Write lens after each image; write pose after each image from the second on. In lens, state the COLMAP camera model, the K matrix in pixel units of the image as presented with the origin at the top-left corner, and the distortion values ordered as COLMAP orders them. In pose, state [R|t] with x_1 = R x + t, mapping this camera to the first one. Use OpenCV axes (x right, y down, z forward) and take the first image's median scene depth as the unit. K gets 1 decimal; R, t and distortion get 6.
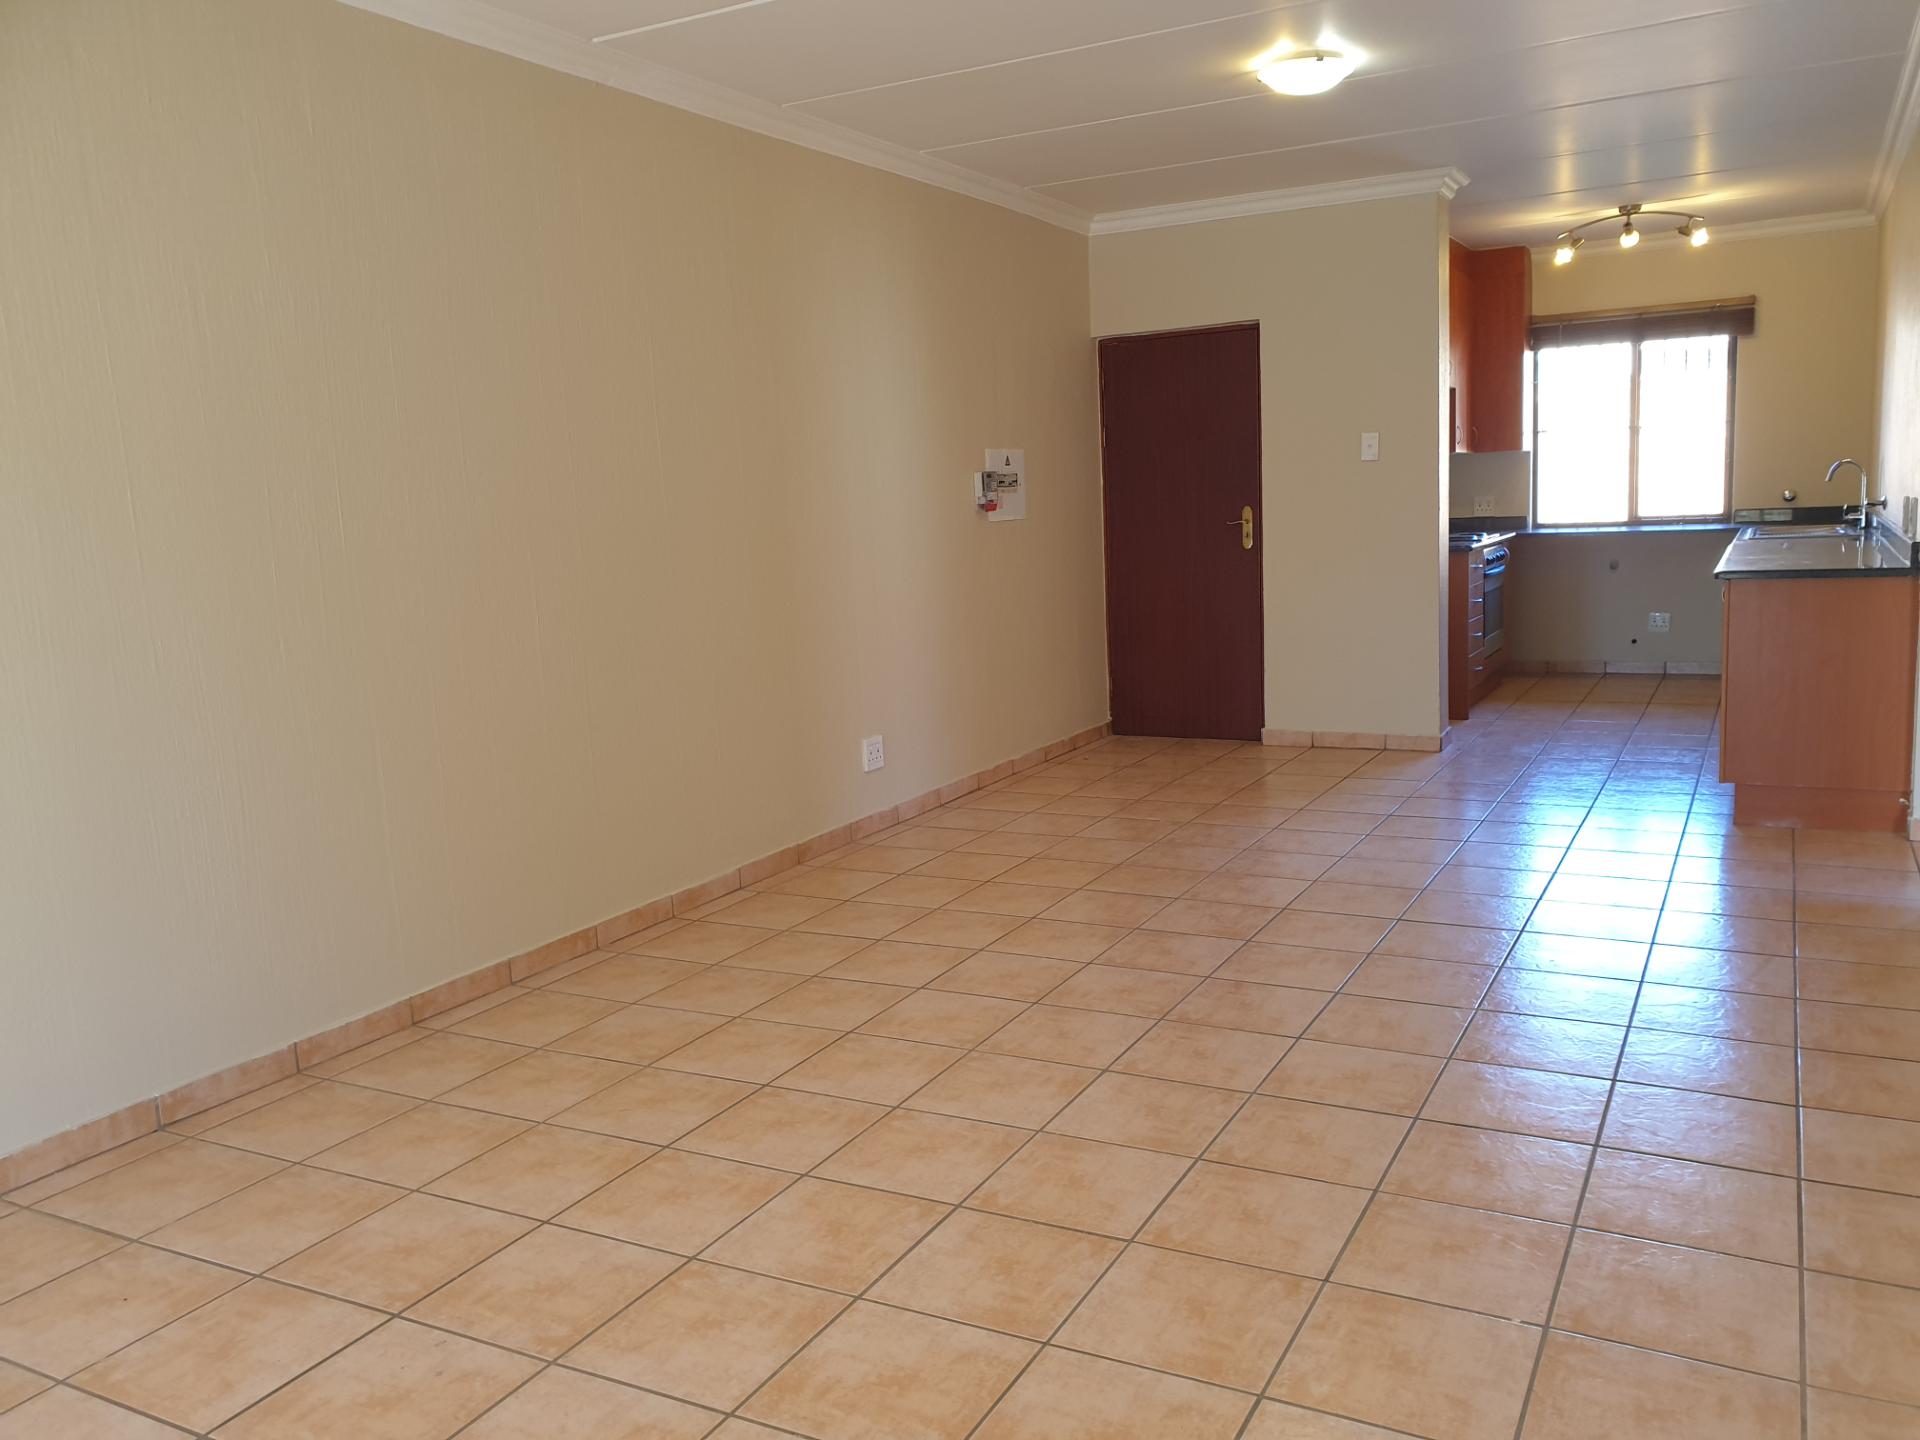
lens RADIAL K [[1484.3, 0, 1011.3], [0, 1484.3, 717.1], [0, 0, 1]] dist [0.040401, -0.005272]
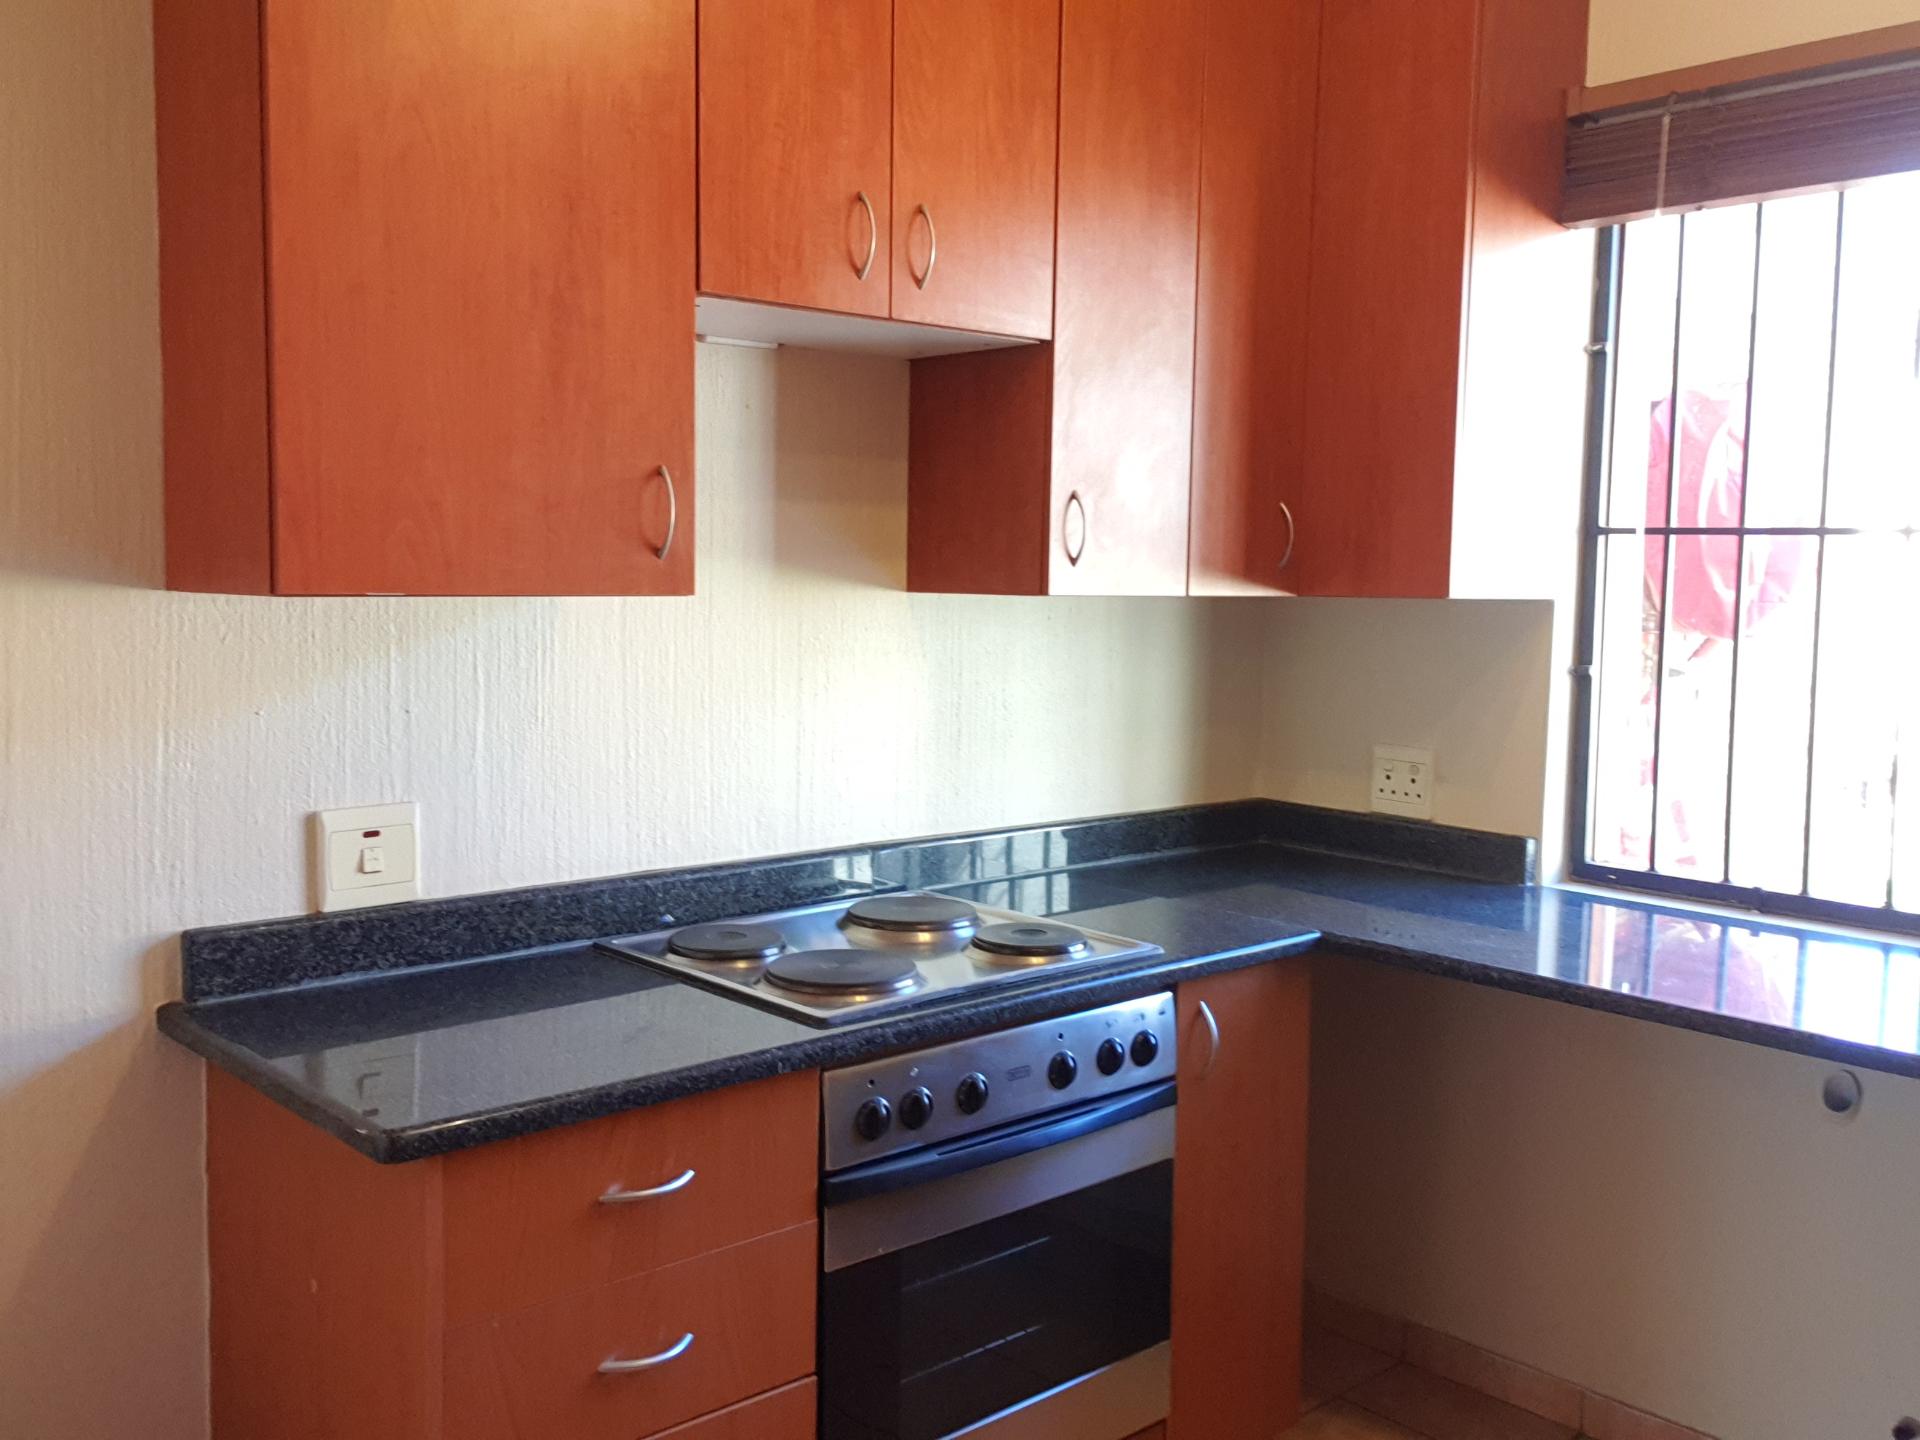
lens RADIAL K [[1716.2, 0, 956.4], [0, 1716.2, 714.7], [0, 0, 1]] dist [0.061713, 0.002428]
pose [[0.932454, 0.085543, -0.351016, 0.434556], [-0.106098, 0.993562, -0.039713, -0.162250], [0.345360, 0.074273, 0.935527, 0.817935]]
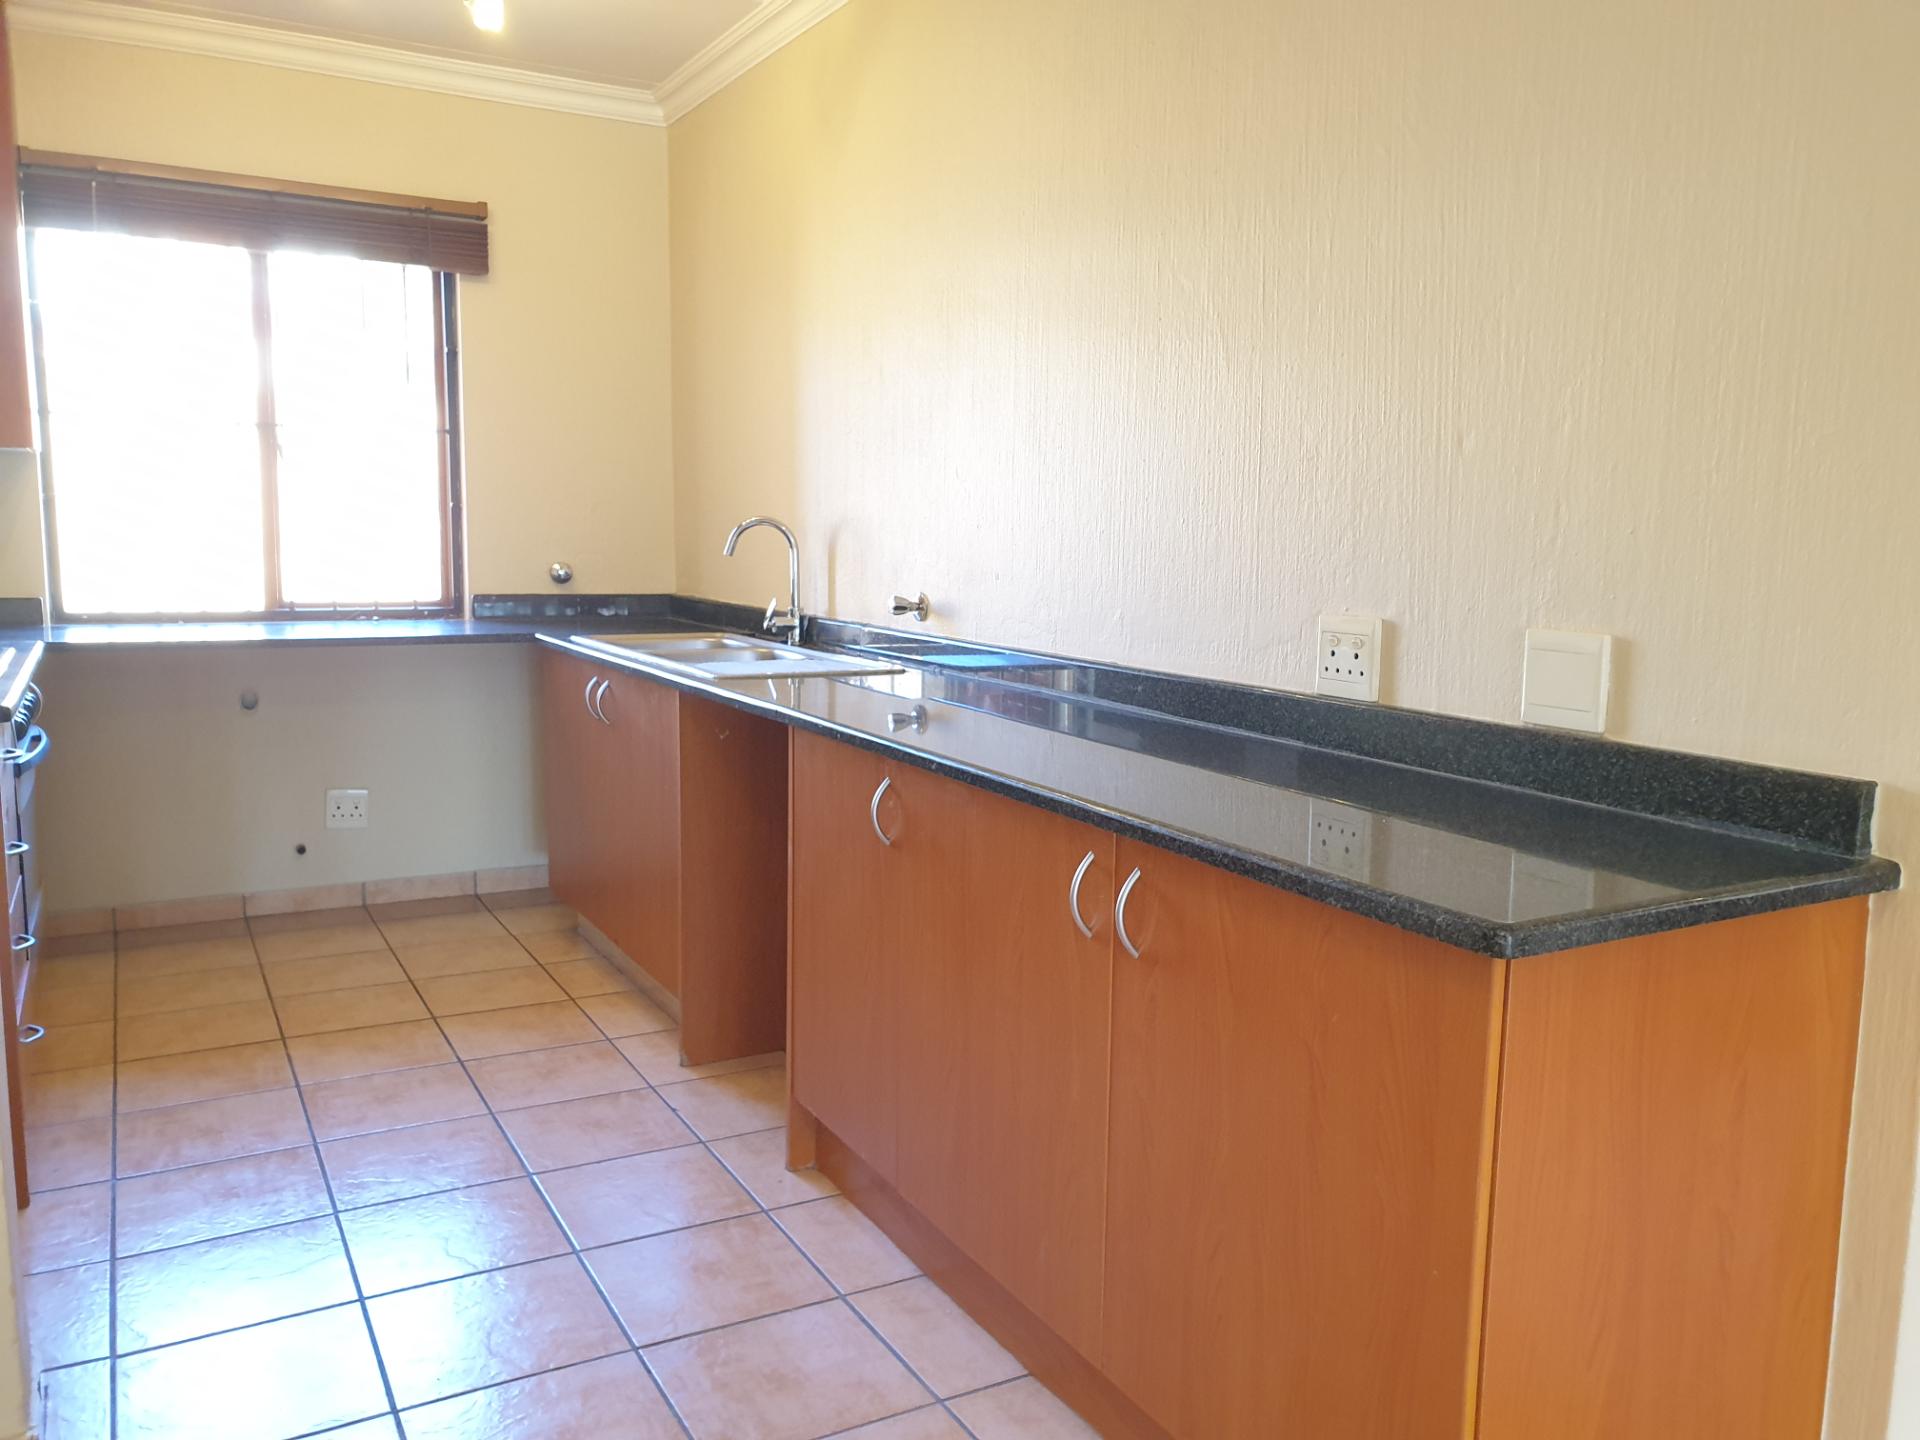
lens RADIAL K [[1545.4, 0, 960.0], [0, 1545.4, 720.0], [0, 0, 1]] dist [0.042721, -0.002041]
pose [[0.565370, -0.052698, 0.823152, 0.135658], [0.083479, 0.996489, 0.006458, -0.094481], [-0.820602, 0.065065, 0.567784, 0.620157]]
